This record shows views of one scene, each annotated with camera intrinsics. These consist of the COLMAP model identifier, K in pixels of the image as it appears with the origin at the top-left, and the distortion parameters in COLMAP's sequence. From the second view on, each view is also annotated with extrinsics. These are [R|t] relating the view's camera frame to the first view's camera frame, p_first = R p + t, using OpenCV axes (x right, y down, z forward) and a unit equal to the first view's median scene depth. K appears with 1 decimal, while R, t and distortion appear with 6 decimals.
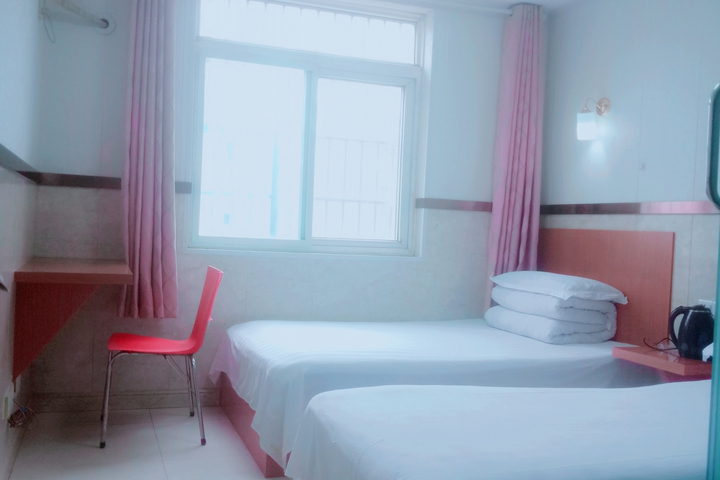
lens RADIAL K [[719.5, 0, 348.5], [0, 719.5, 255.6], [0, 0, 1]] dist [0.106329, -0.332113]
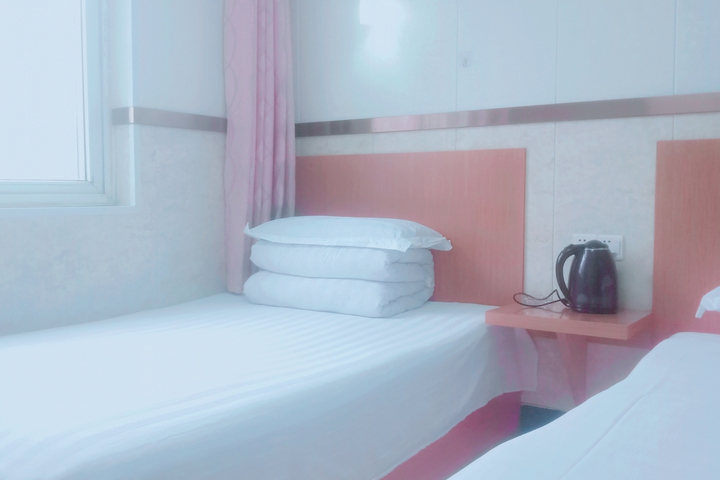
lens RADIAL K [[719.5, 0, 348.5], [0, 719.5, 255.6], [0, 0, 1]] dist [0.106329, -0.332113]
pose [[0.801829, -0.096296, 0.589743, -0.121522], [0.059884, 0.994911, 0.081034, 0.005563], [-0.594545, -0.029660, 0.803515, 0.412623]]
